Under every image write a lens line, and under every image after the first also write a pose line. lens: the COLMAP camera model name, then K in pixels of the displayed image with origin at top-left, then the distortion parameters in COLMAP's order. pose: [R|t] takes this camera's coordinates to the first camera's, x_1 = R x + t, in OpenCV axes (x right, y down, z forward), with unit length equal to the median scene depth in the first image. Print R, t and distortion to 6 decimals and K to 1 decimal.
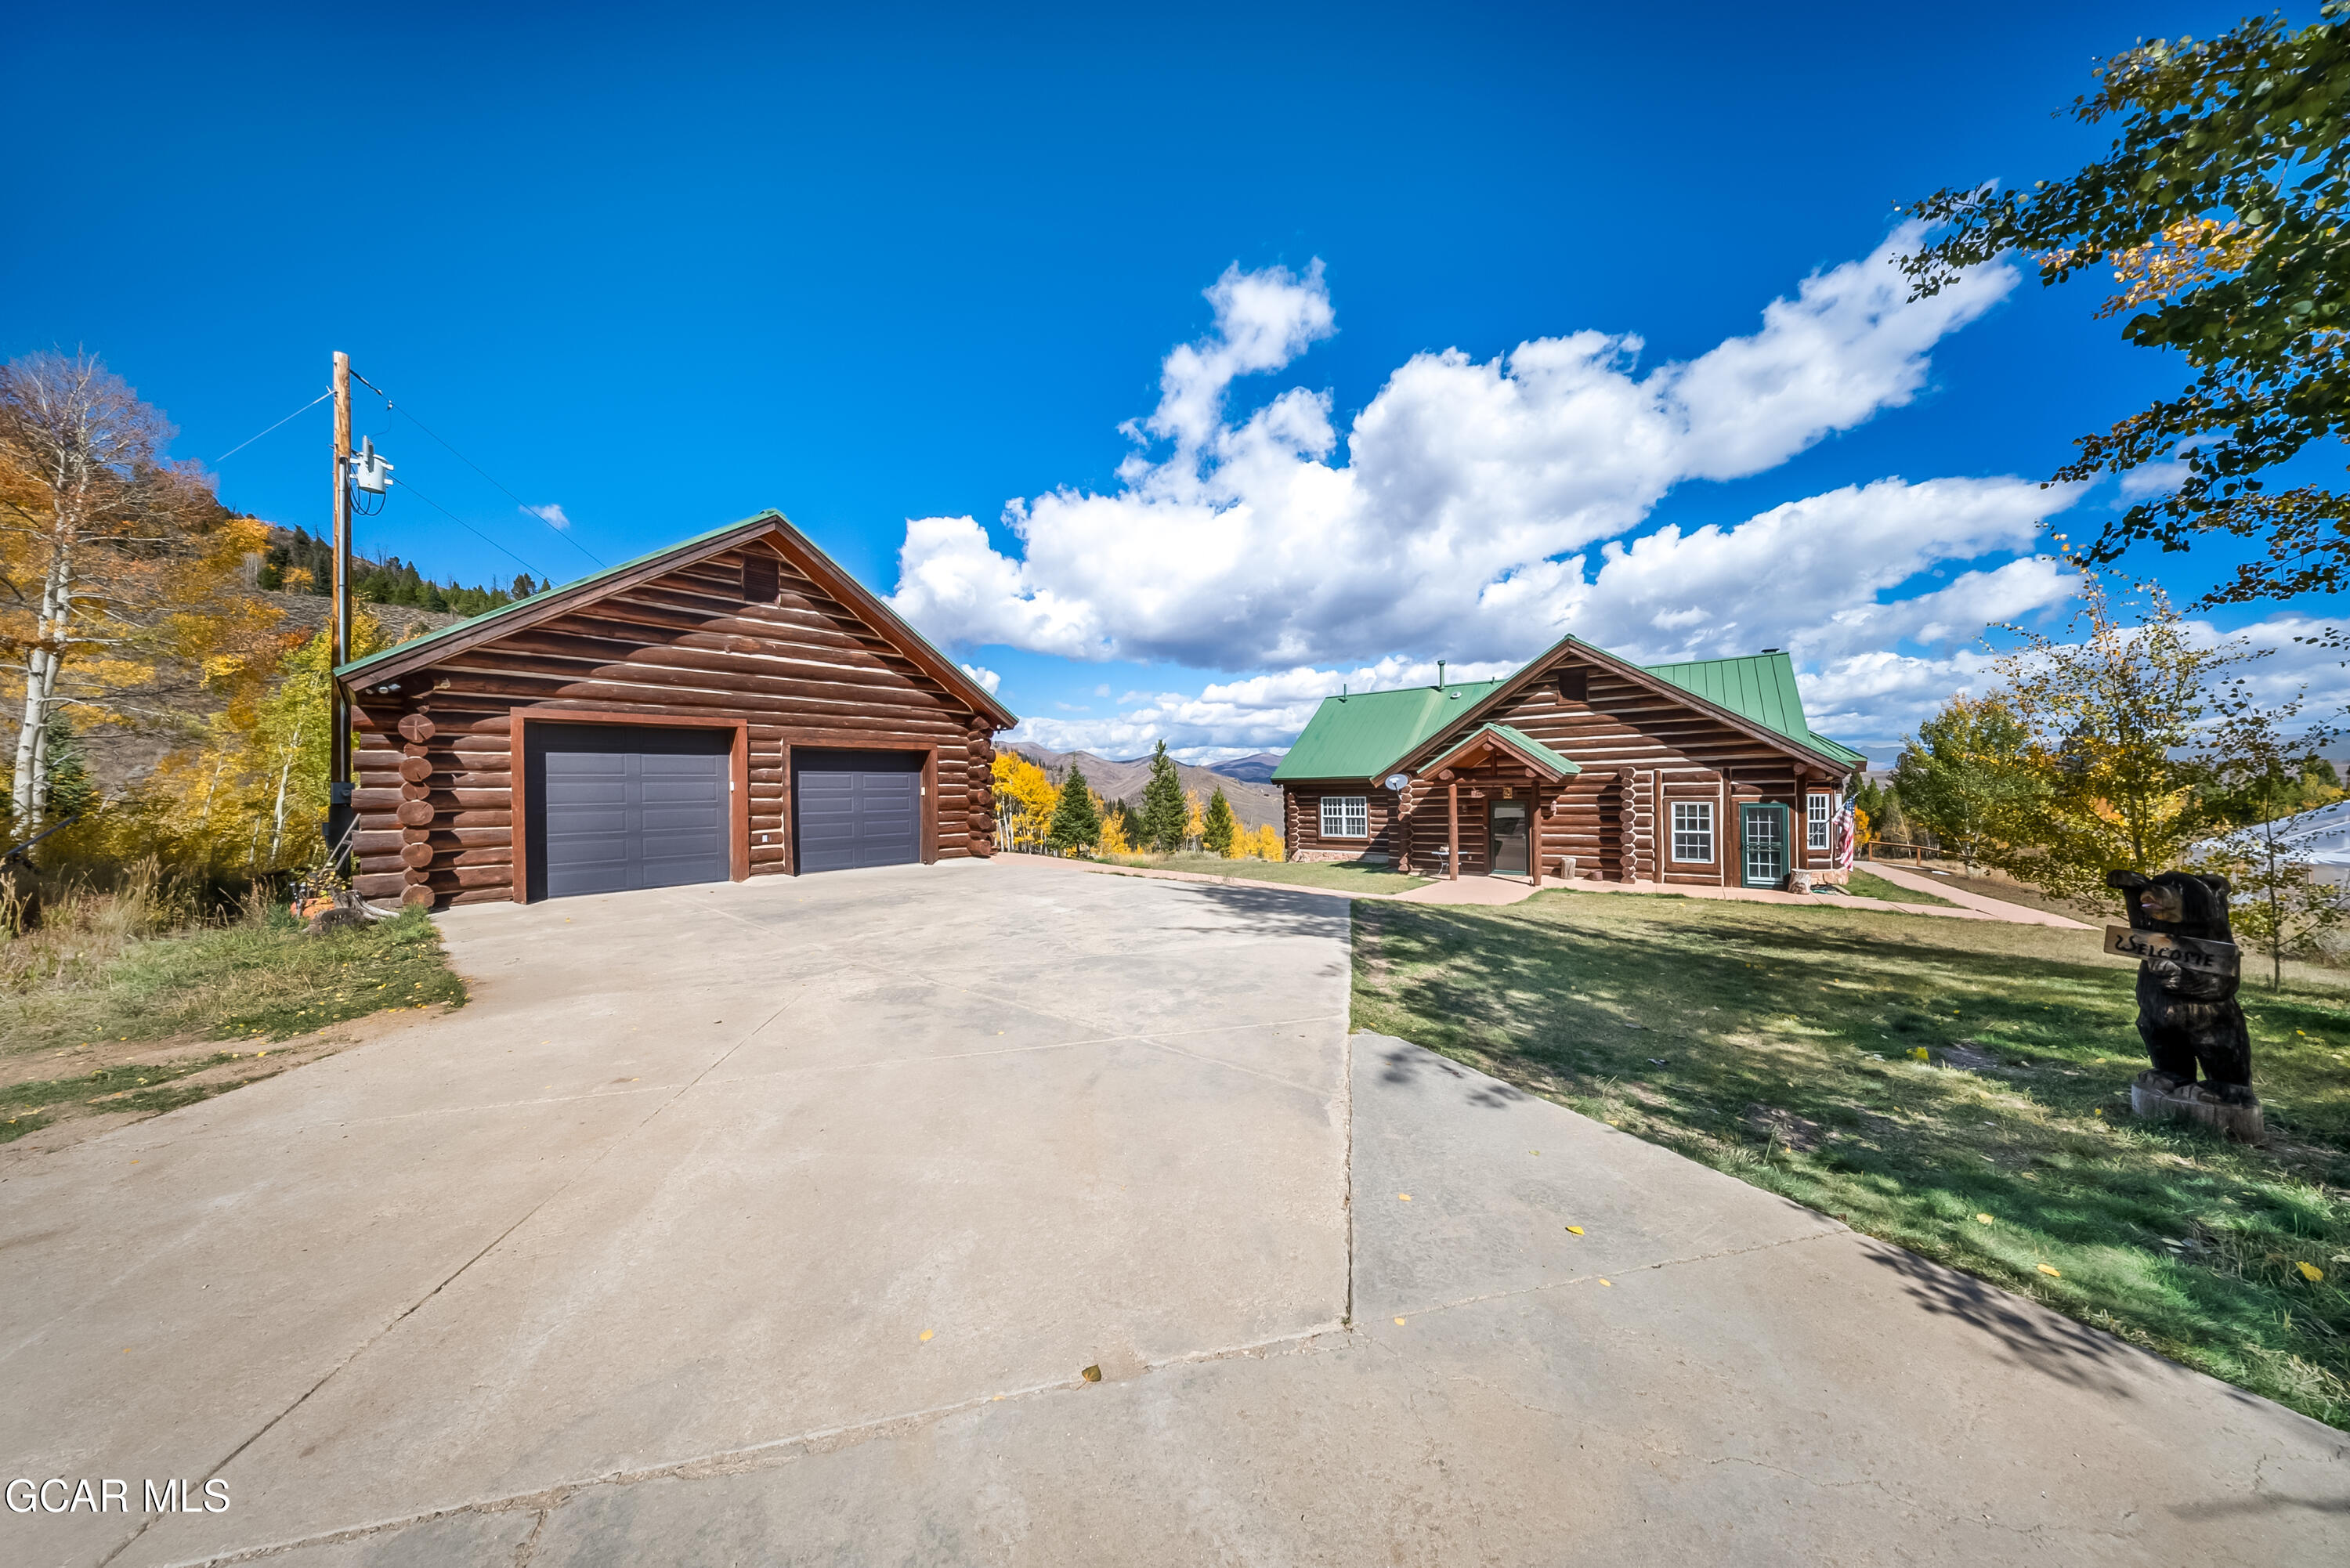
lens RADIAL K [[691.1, 0, 1180.7], [0, 691.1, 792.5], [0, 0, 1]] dist [0.006974, -0.003562]
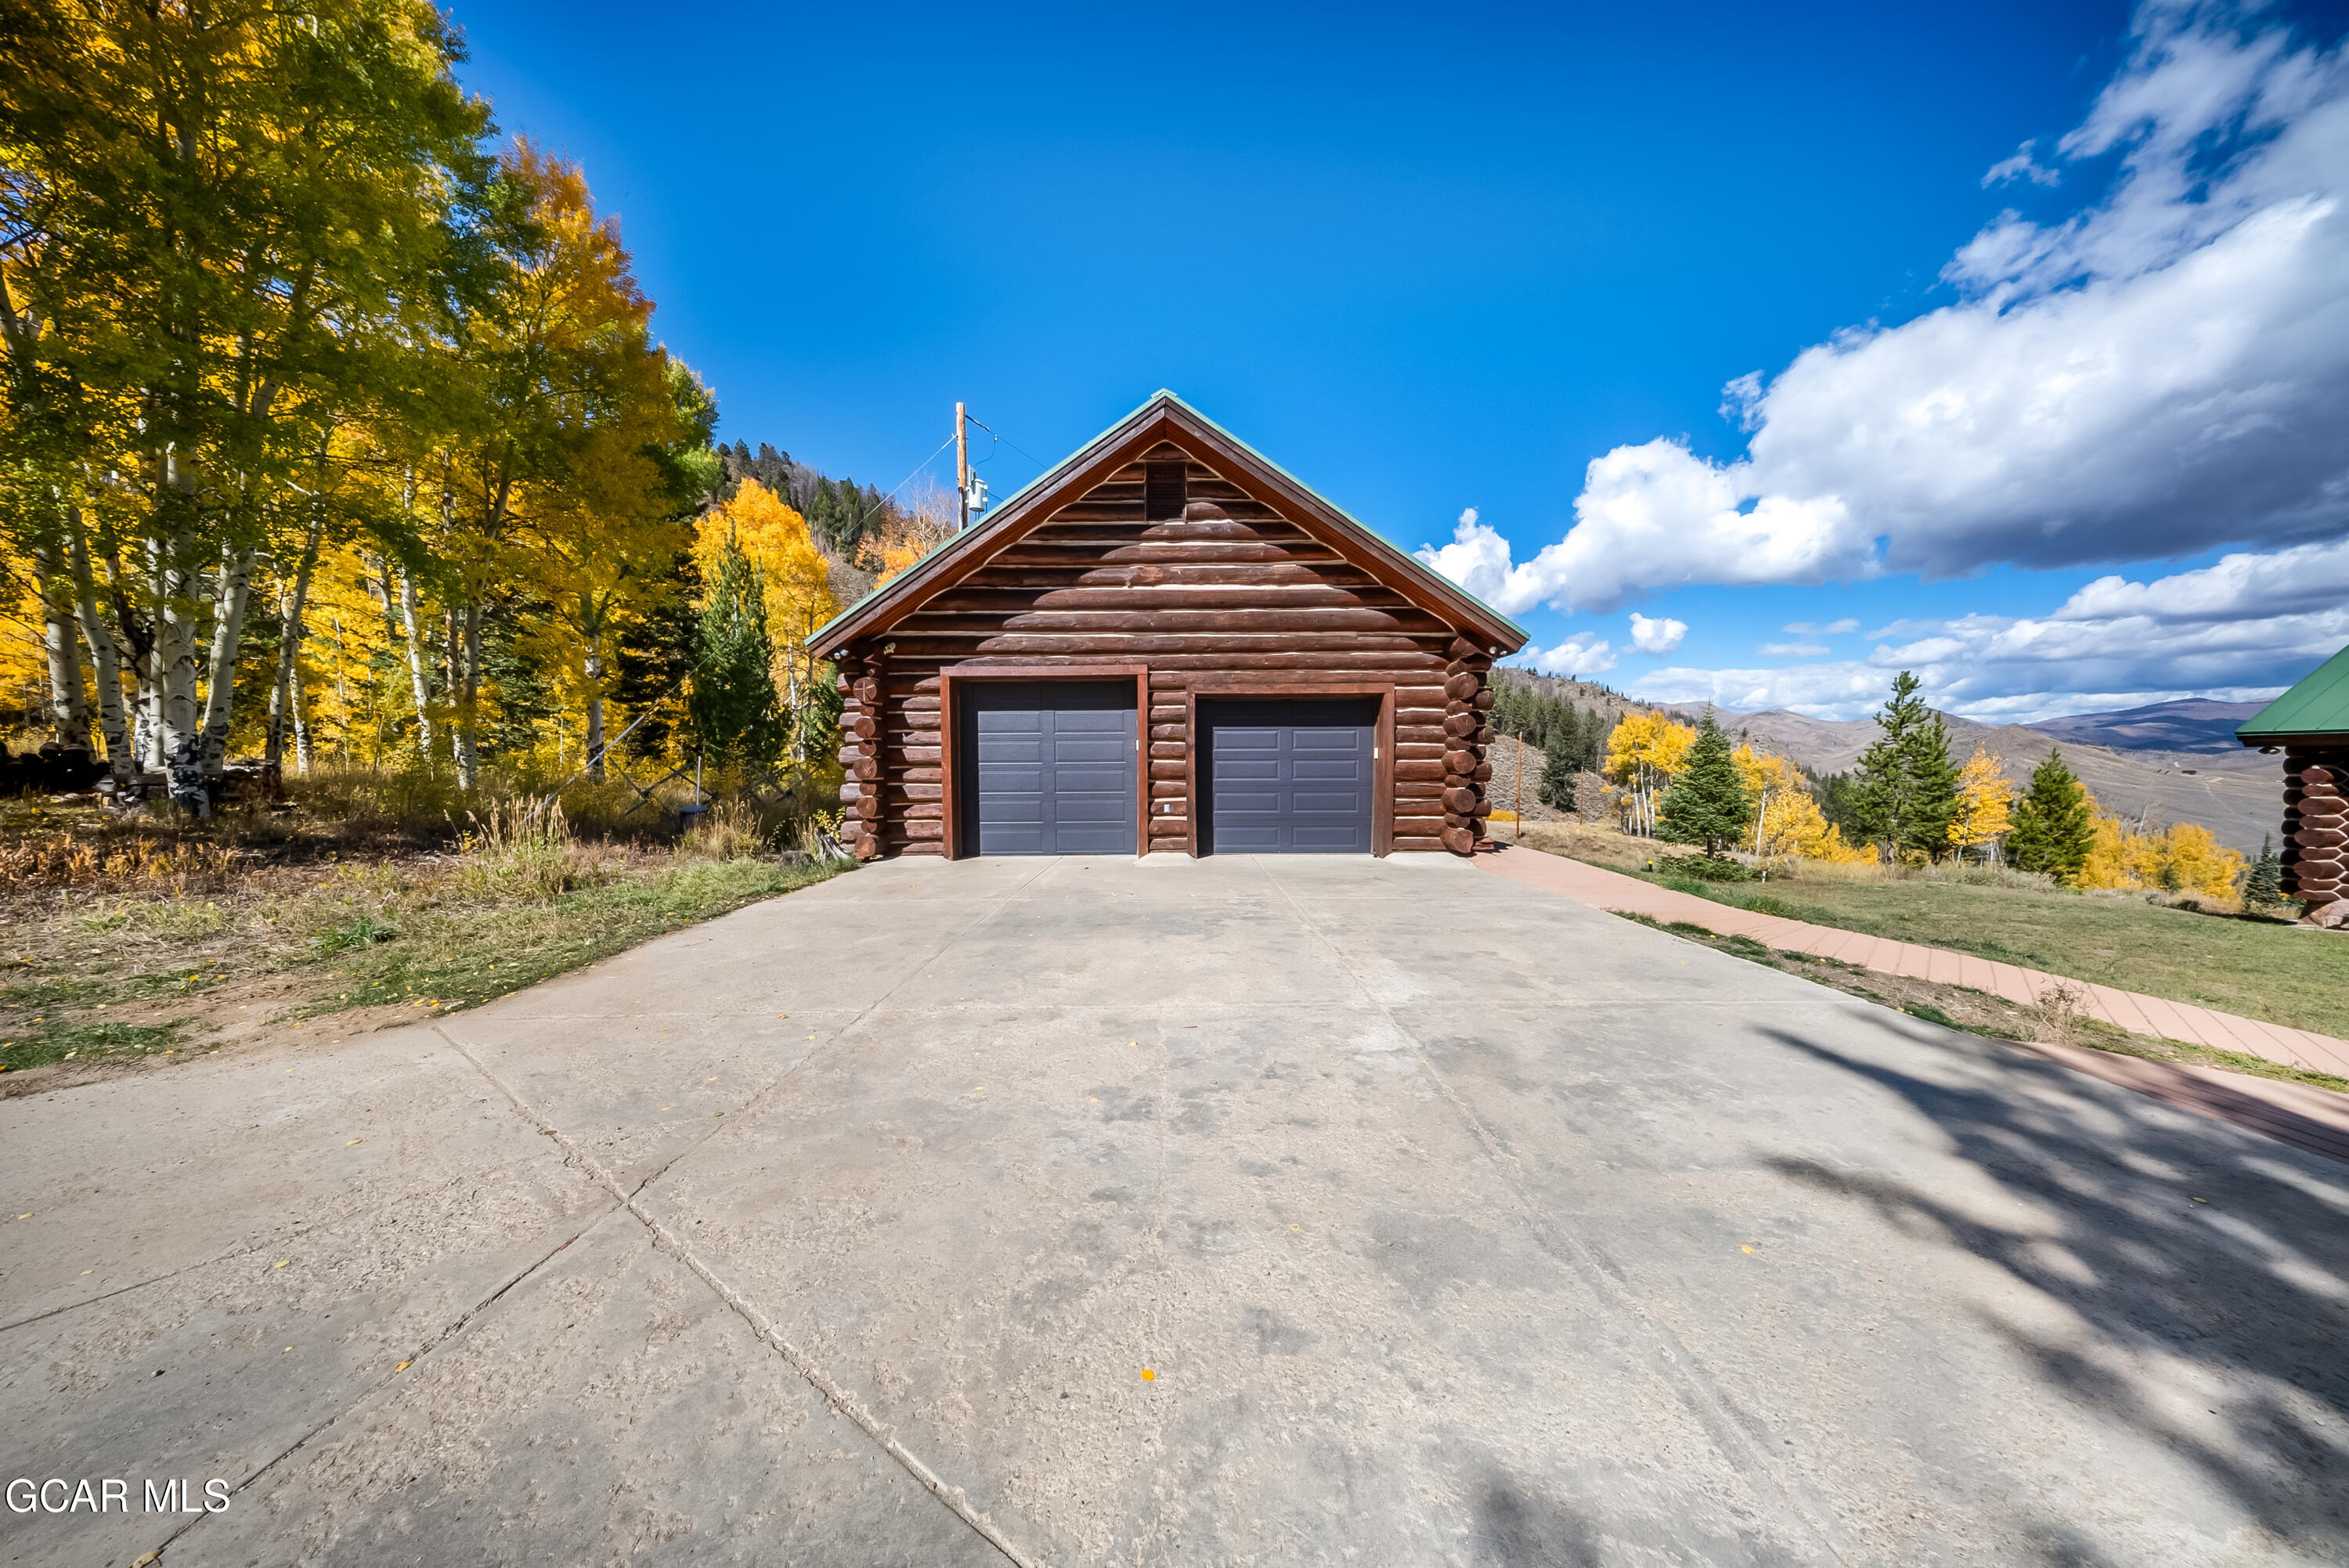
lens RADIAL K [[690.8, 0, 1180.2], [0, 690.8, 792.5], [0, 0, 1]] dist [0.006974, -0.003562]
pose [[0.661444, 0.042854, -0.748769, 0.020926], [-0.008532, 0.998732, 0.049622, 0.004063], [0.749946, -0.026434, 0.660971, 0.332750]]
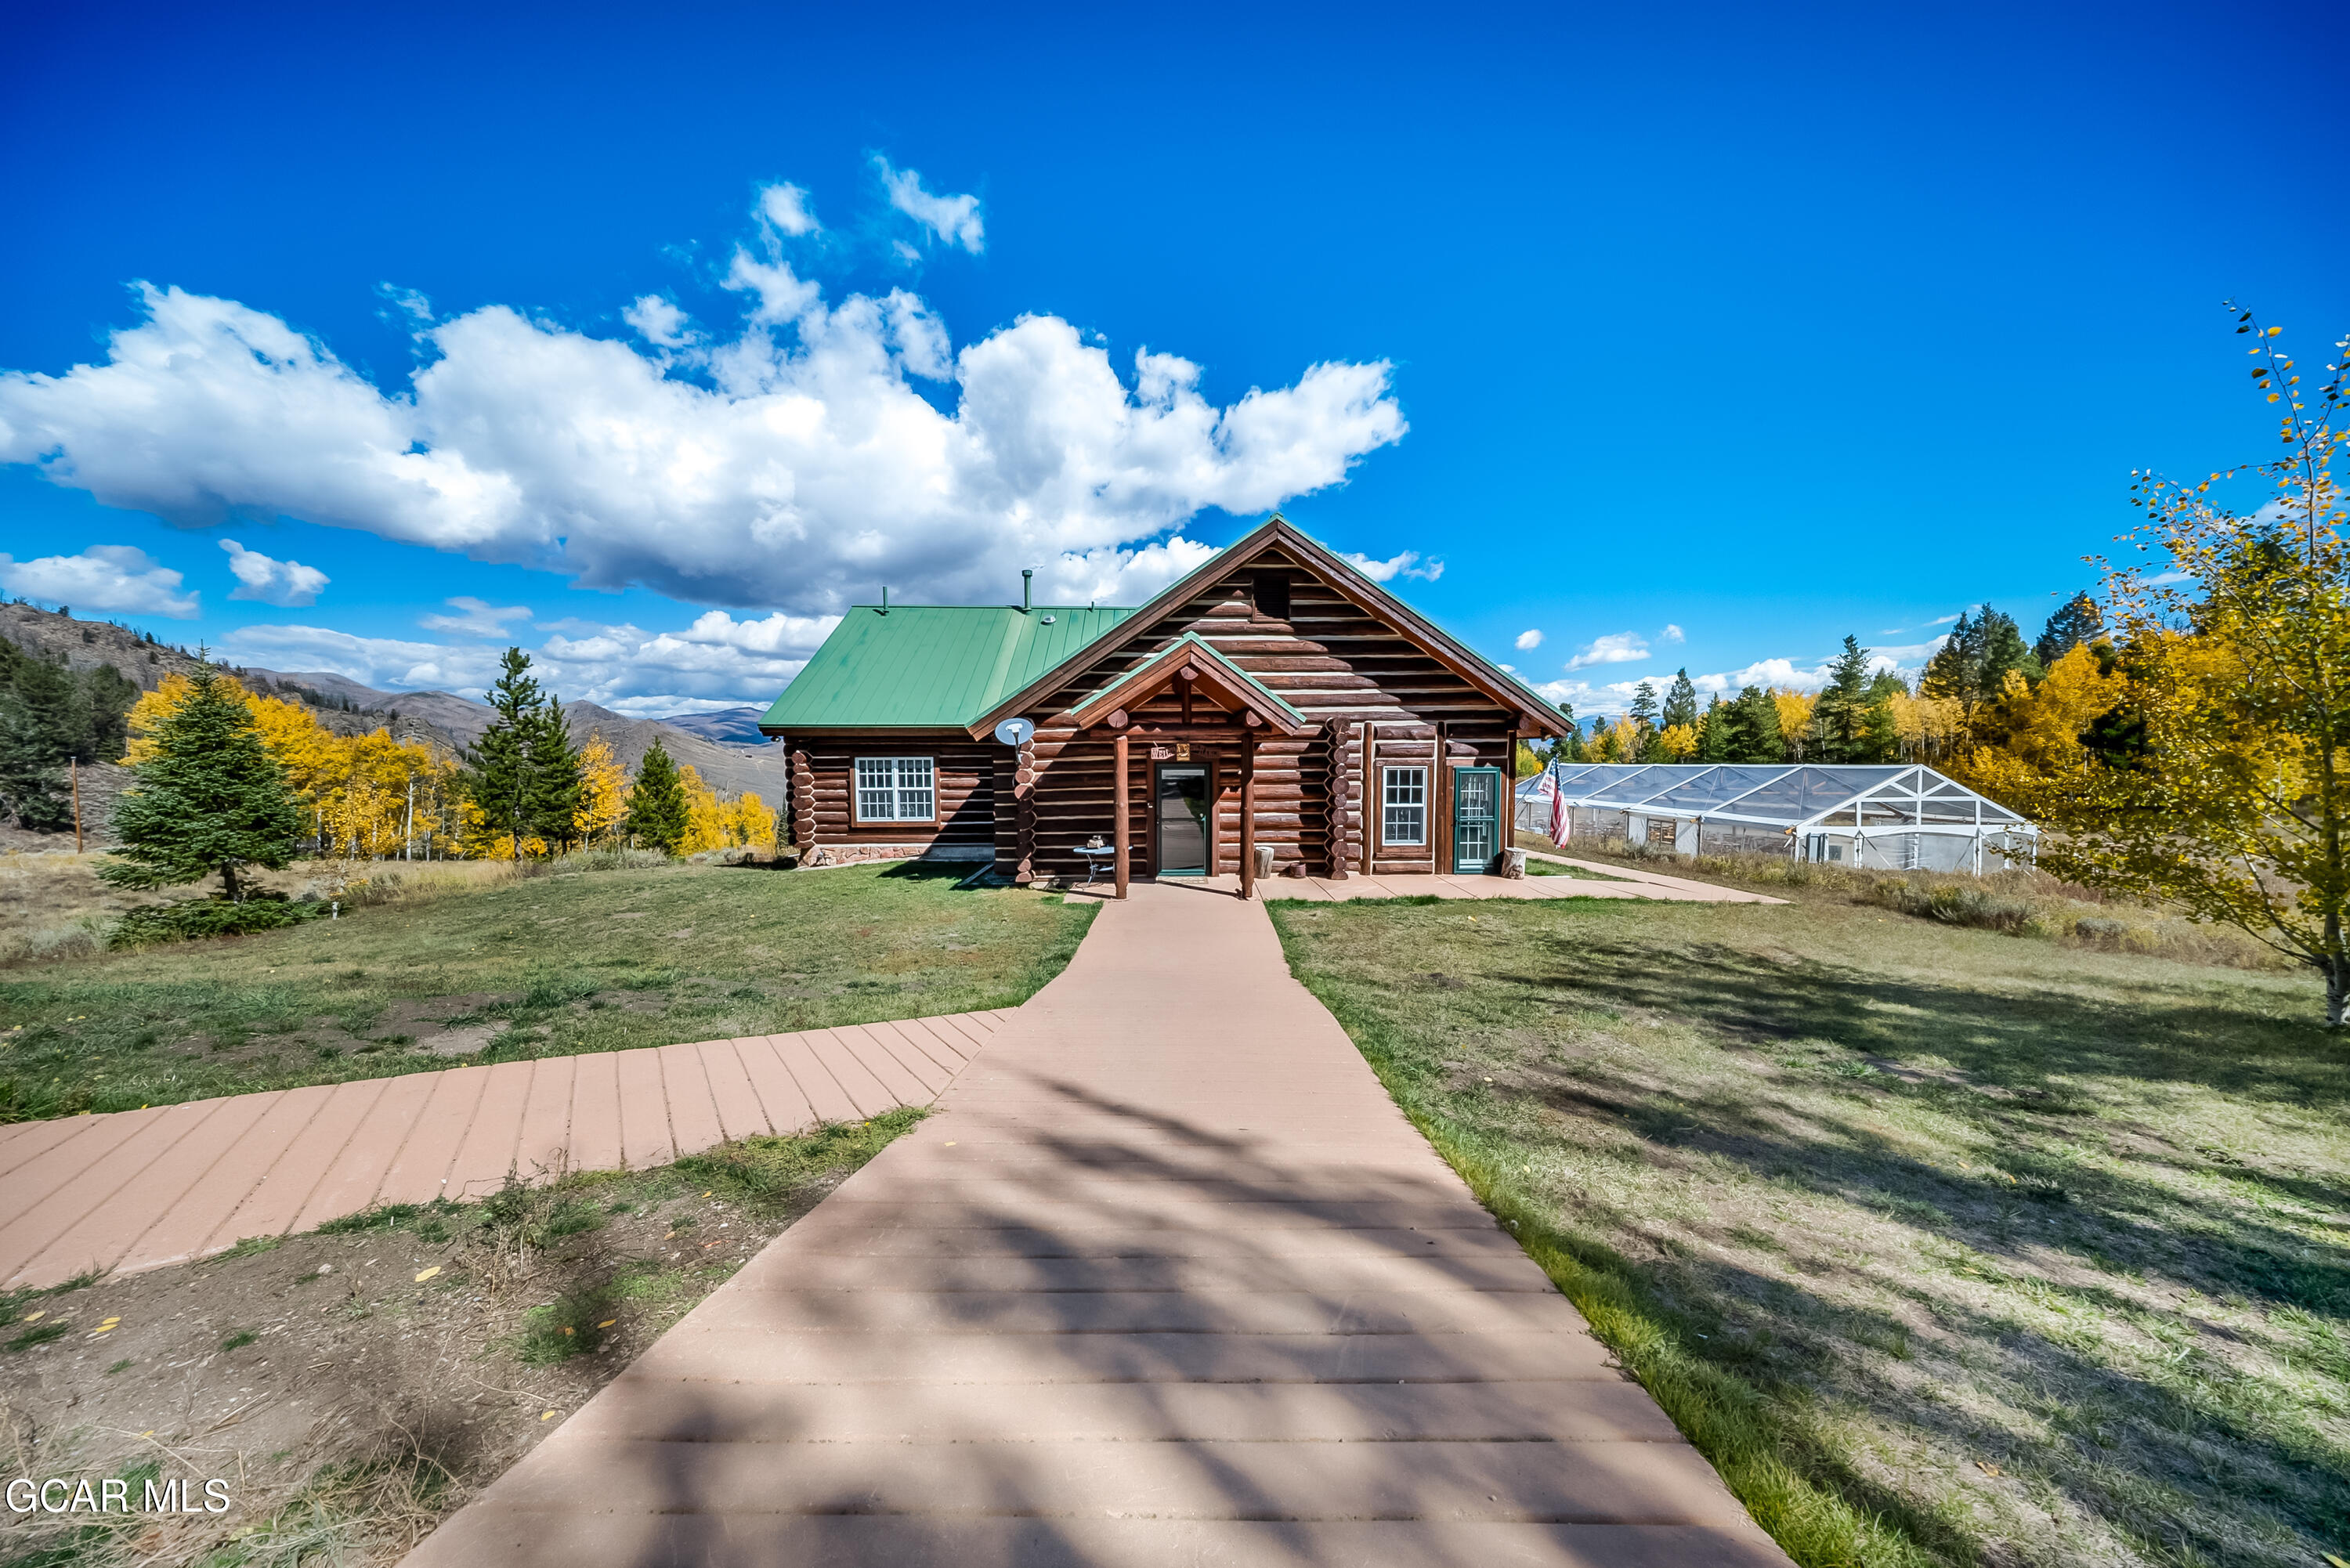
lens RADIAL K [[691.1, 0, 1180.7], [0, 691.1, 792.5], [0, 0, 1]] dist [0.006974, -0.003562]
pose [[0.777592, -0.025677, 0.628245, 0.071257], [-0.008599, 0.998638, 0.051459, 0.005787], [-0.628710, -0.045416, 0.776312, 0.588888]]
